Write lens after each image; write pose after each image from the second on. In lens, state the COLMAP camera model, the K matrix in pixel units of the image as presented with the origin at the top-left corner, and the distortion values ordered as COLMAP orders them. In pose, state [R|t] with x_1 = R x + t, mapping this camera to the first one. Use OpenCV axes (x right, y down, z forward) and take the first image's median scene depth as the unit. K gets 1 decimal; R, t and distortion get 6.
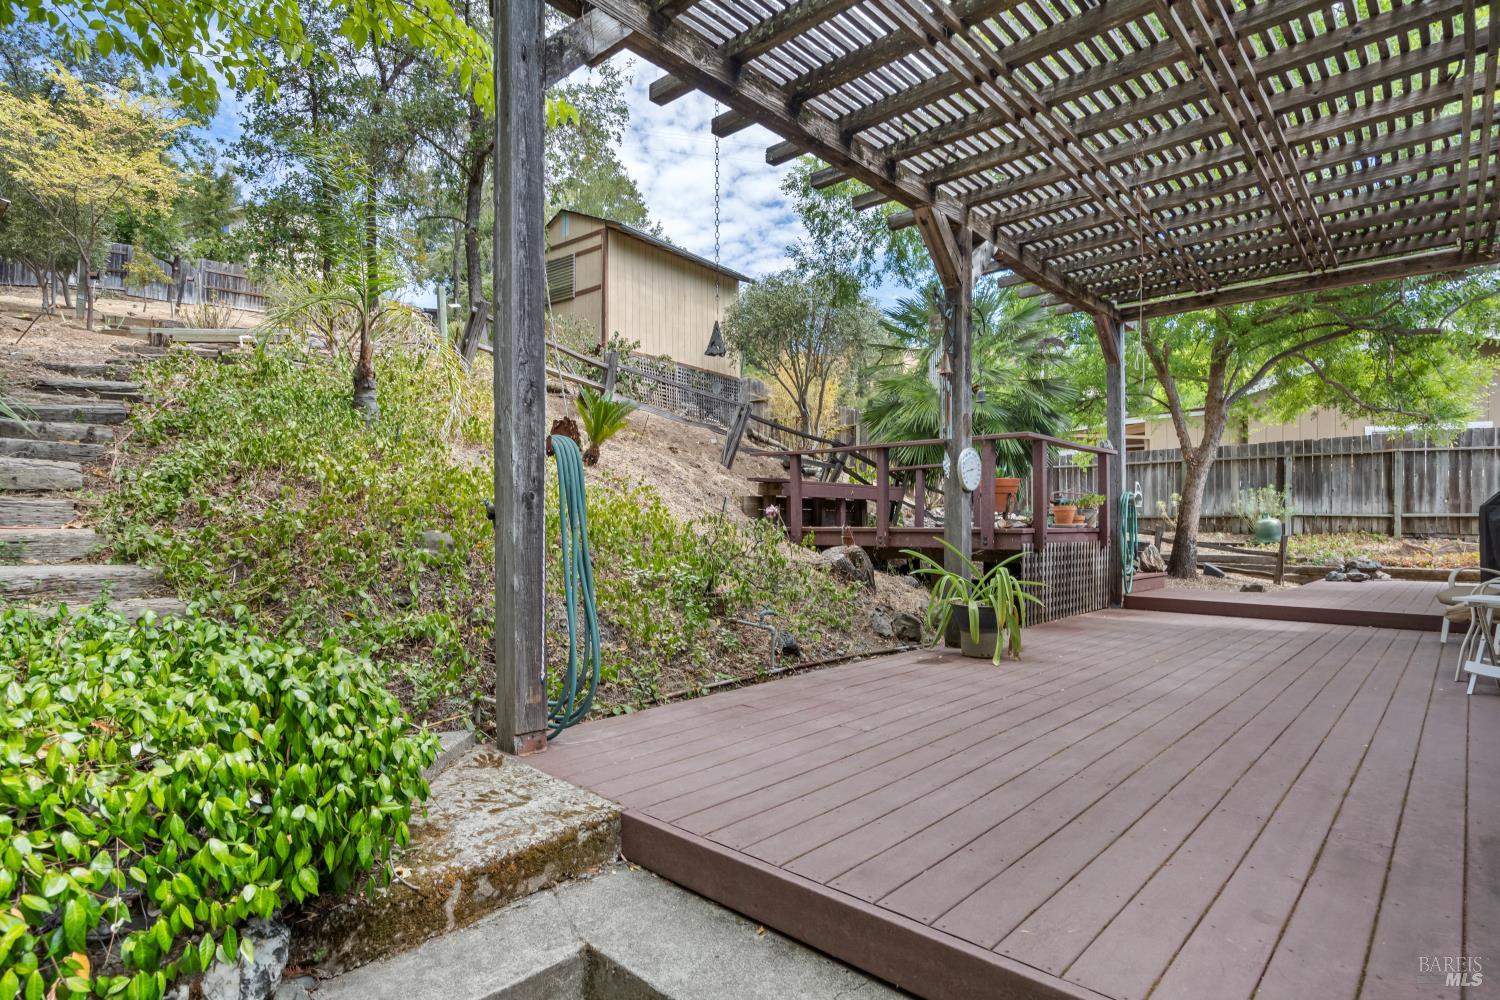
lens RADIAL K [[772.6, 0, 763.8], [0, 772.6, 506.3], [0, 0, 1]] dist [-0.005307, -0.000563]
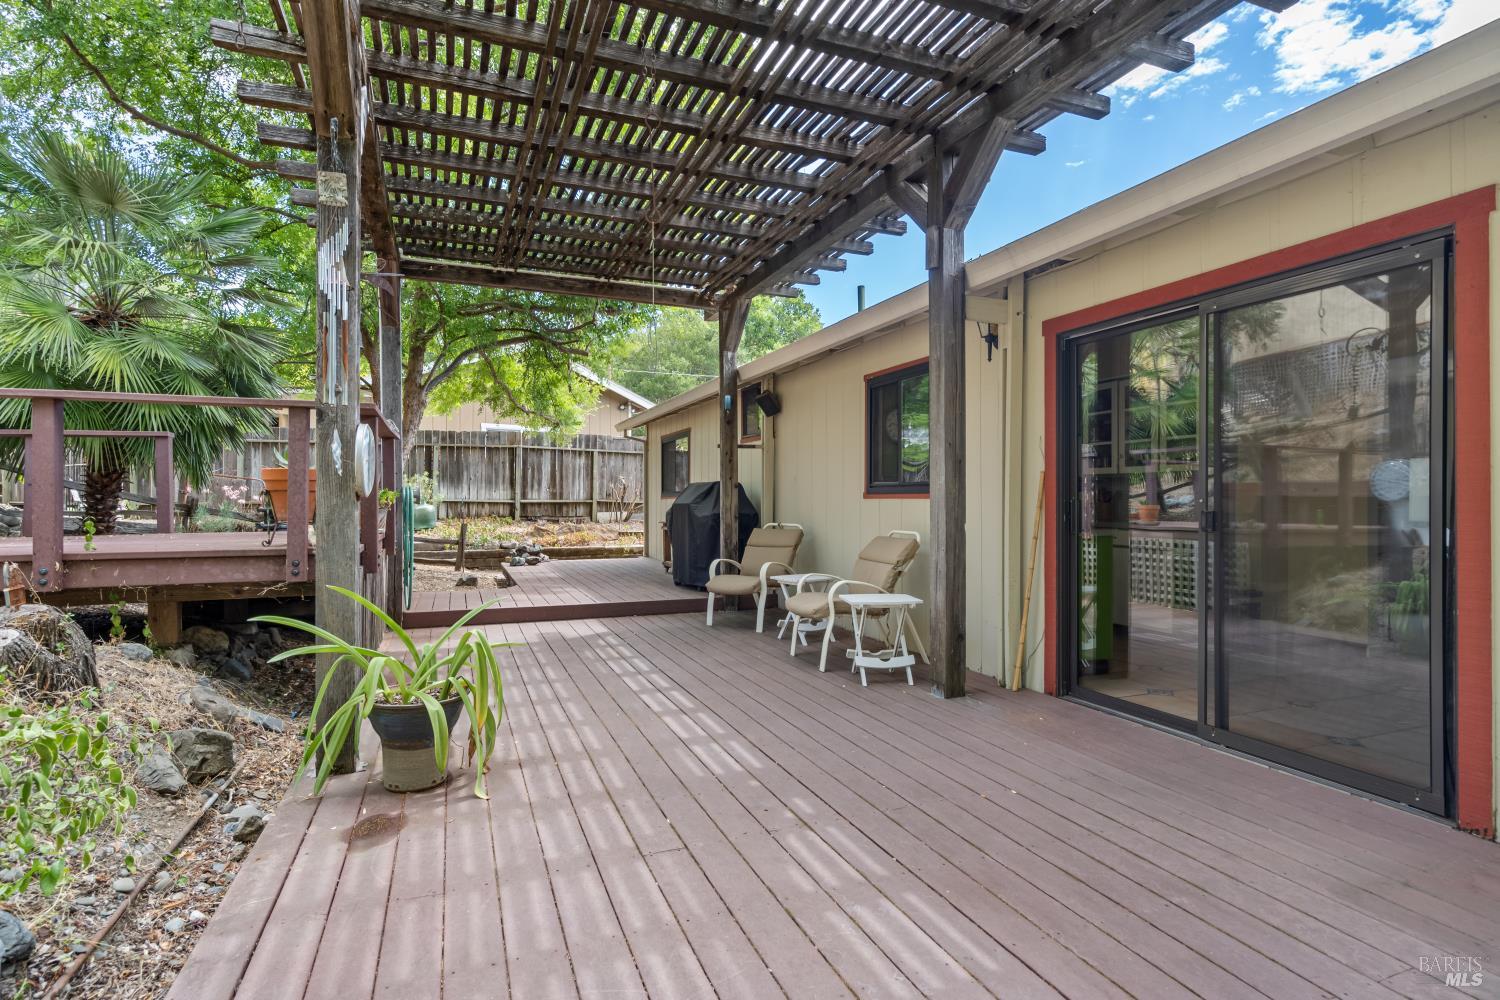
lens RADIAL K [[725.5, 0, 704.6], [0, 725.5, 493.1], [0, 0, 1]] dist [0.001071, 0.001362]
pose [[0.447850, 0.002147, 0.894106, -0.050343], [-0.019737, 0.999777, 0.007486, -0.015041], [-0.893891, -0.021000, 0.447792, 0.239895]]
